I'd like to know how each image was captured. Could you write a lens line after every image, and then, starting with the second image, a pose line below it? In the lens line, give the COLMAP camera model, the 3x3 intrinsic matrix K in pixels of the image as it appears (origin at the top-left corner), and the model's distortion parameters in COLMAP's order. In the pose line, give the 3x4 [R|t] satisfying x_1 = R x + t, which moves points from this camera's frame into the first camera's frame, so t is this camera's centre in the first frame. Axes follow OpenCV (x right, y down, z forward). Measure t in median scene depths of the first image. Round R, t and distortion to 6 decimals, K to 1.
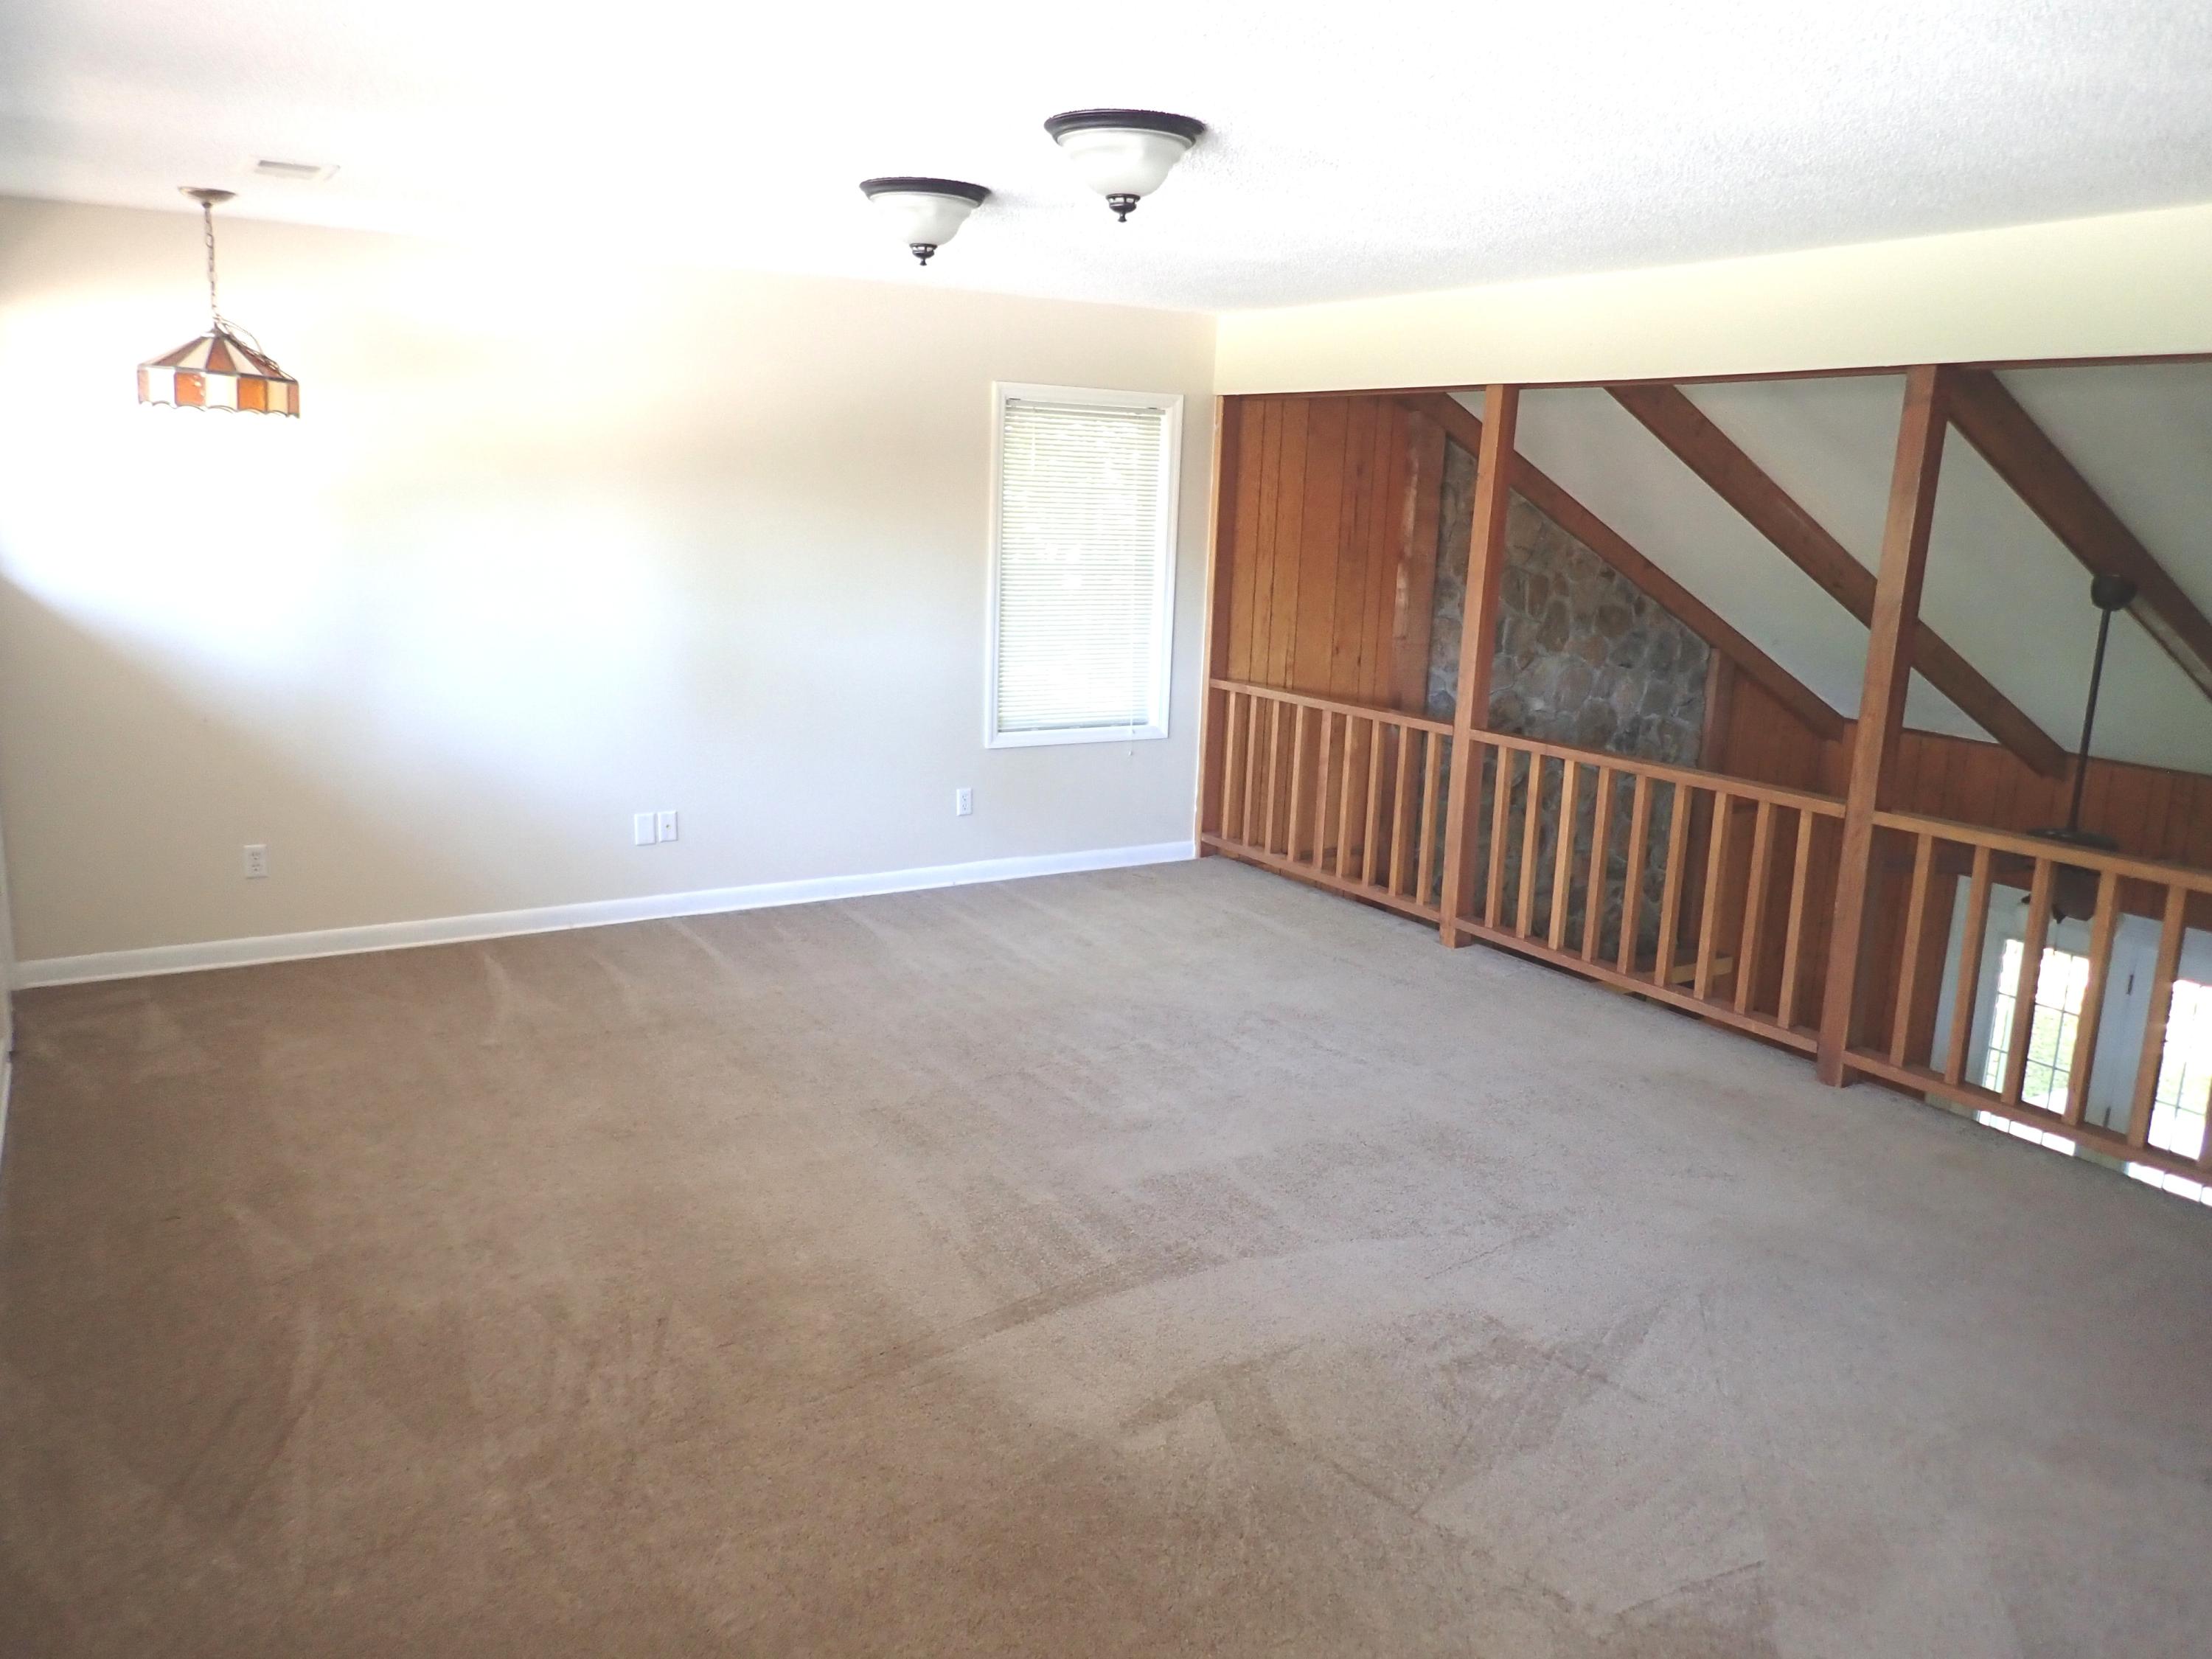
lens RADIAL K [[1637.6, 0, 1102.5], [0, 1637.6, 823.3], [0, 0, 1]] dist [0.001839, -0.007167]
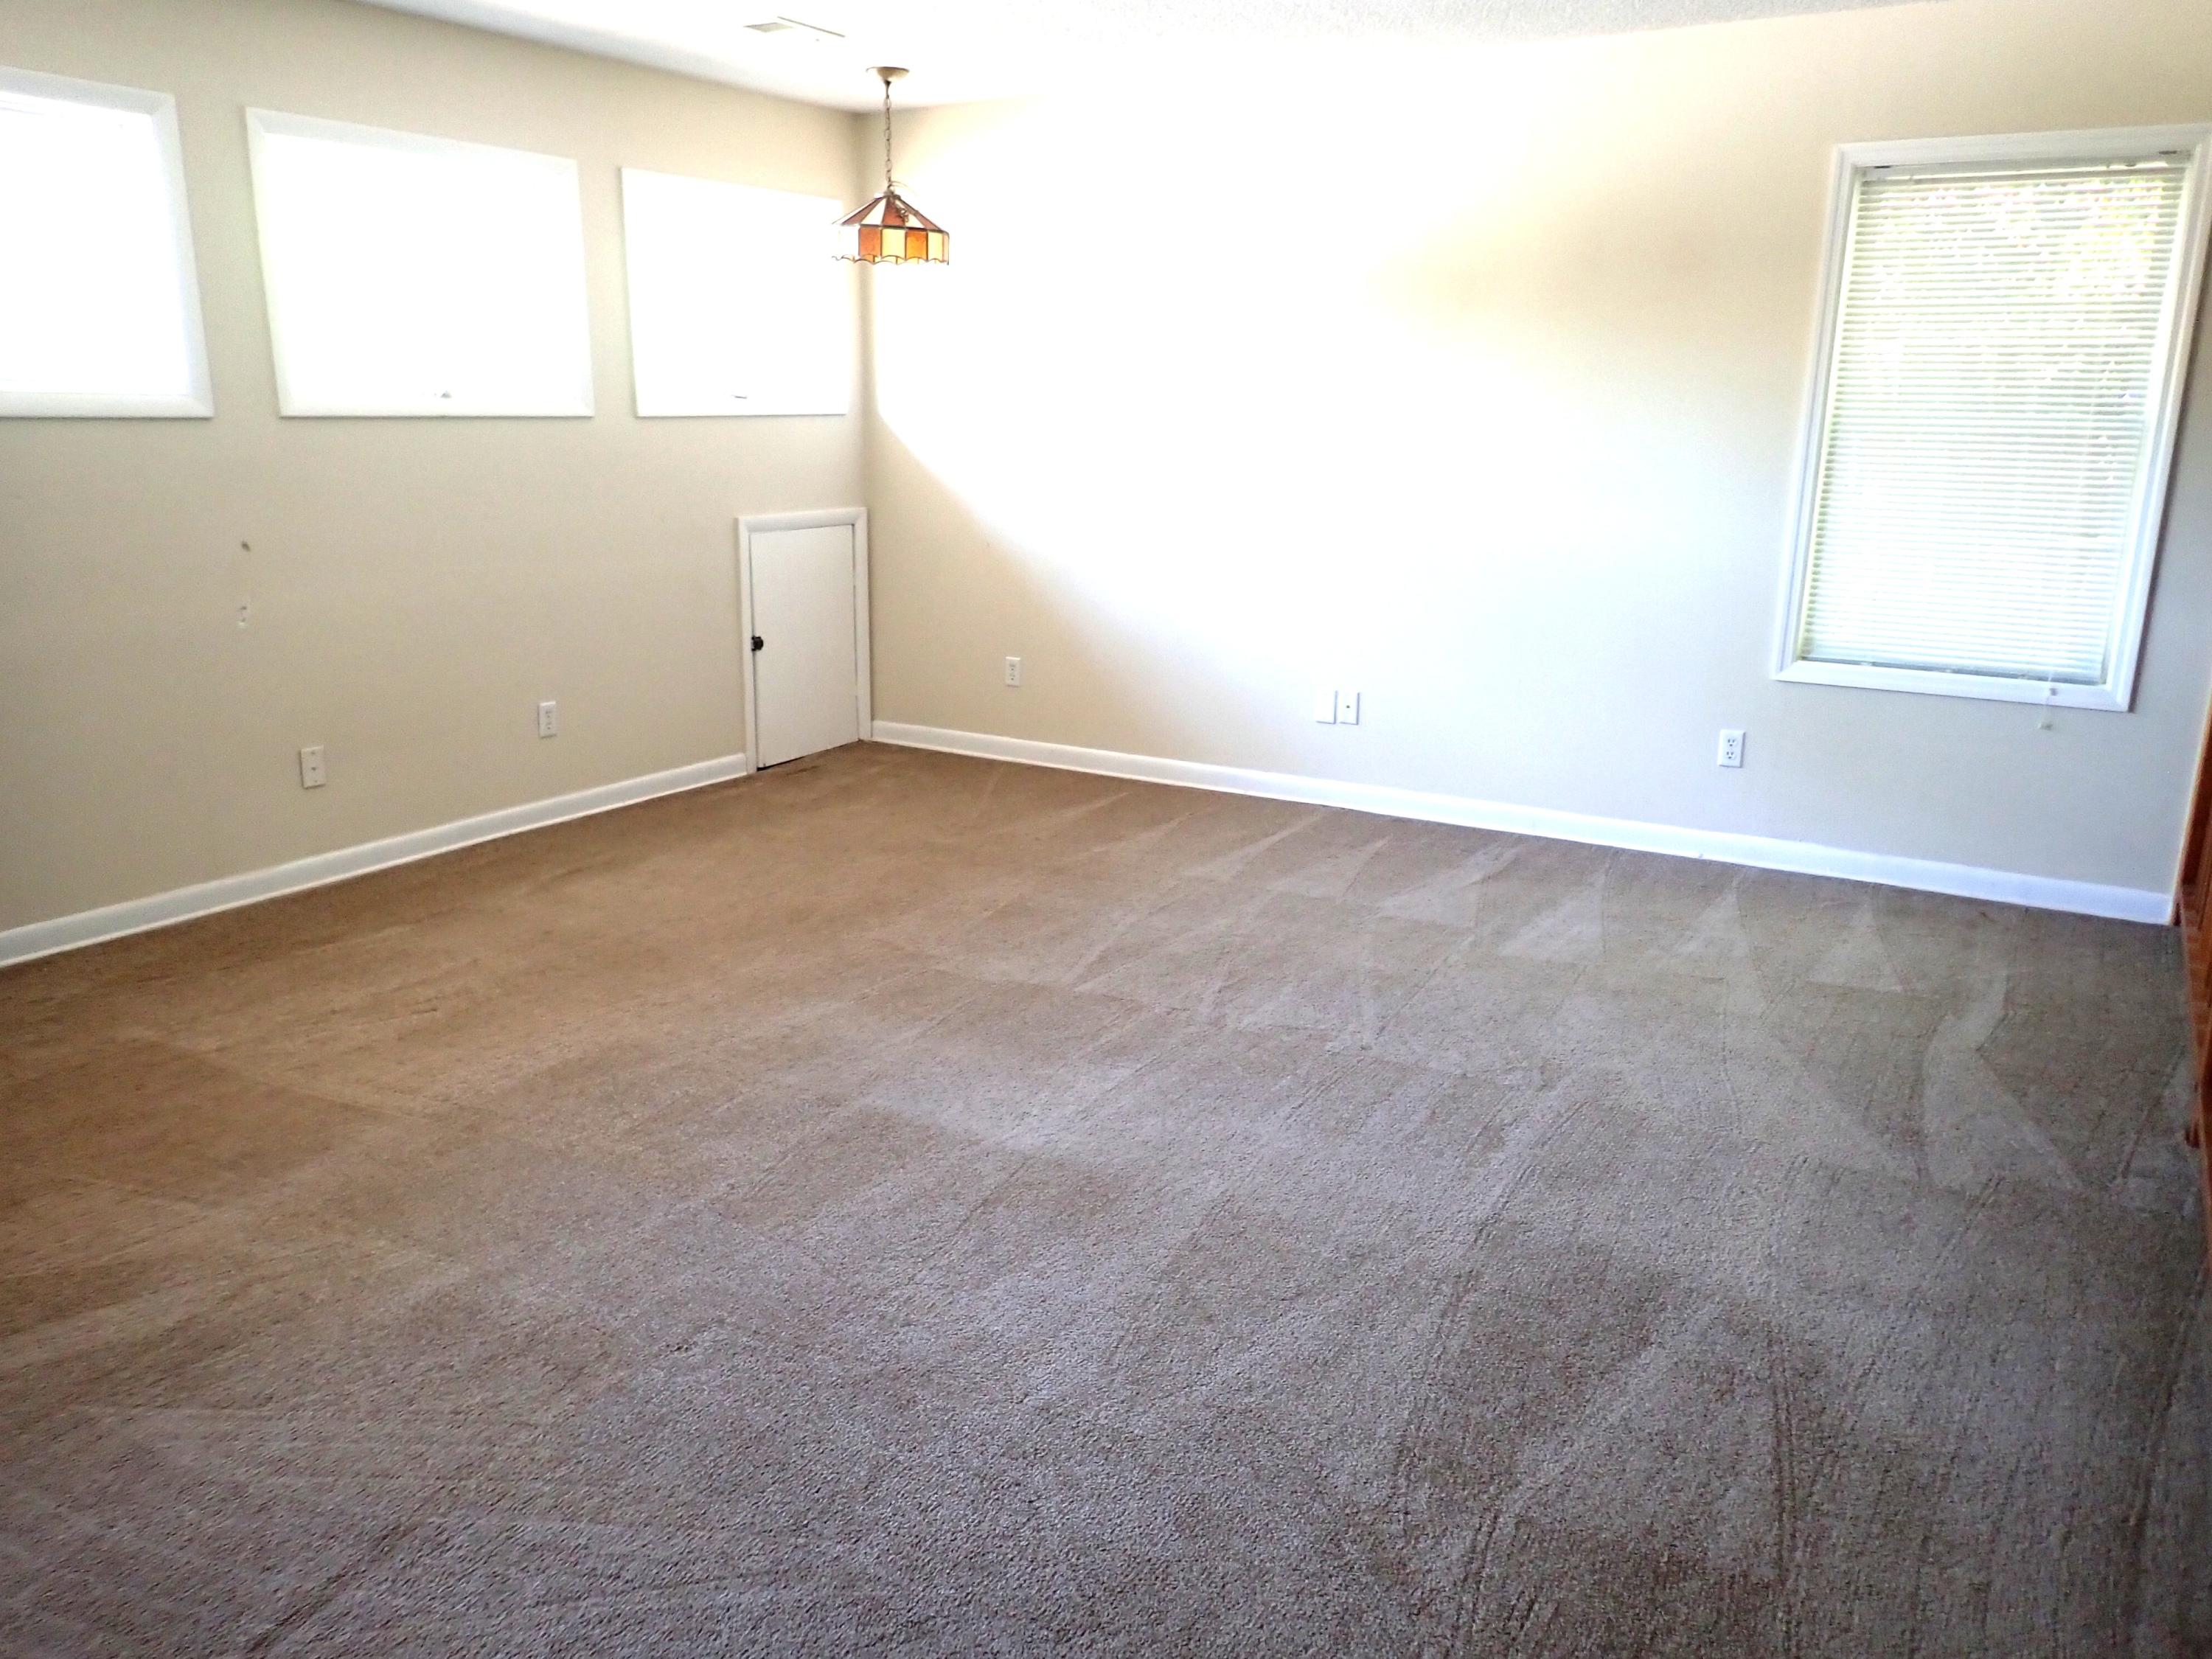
lens RADIAL K [[1637.6, 0, 1102.5], [0, 1637.6, 823.3], [0, 0, 1]] dist [0.001839, -0.007167]
pose [[0.454957, 0.191861, -0.869600, 0.471237], [-0.177878, 0.976415, 0.122365, -0.021951], [0.872567, 0.099012, 0.478355, 0.455702]]
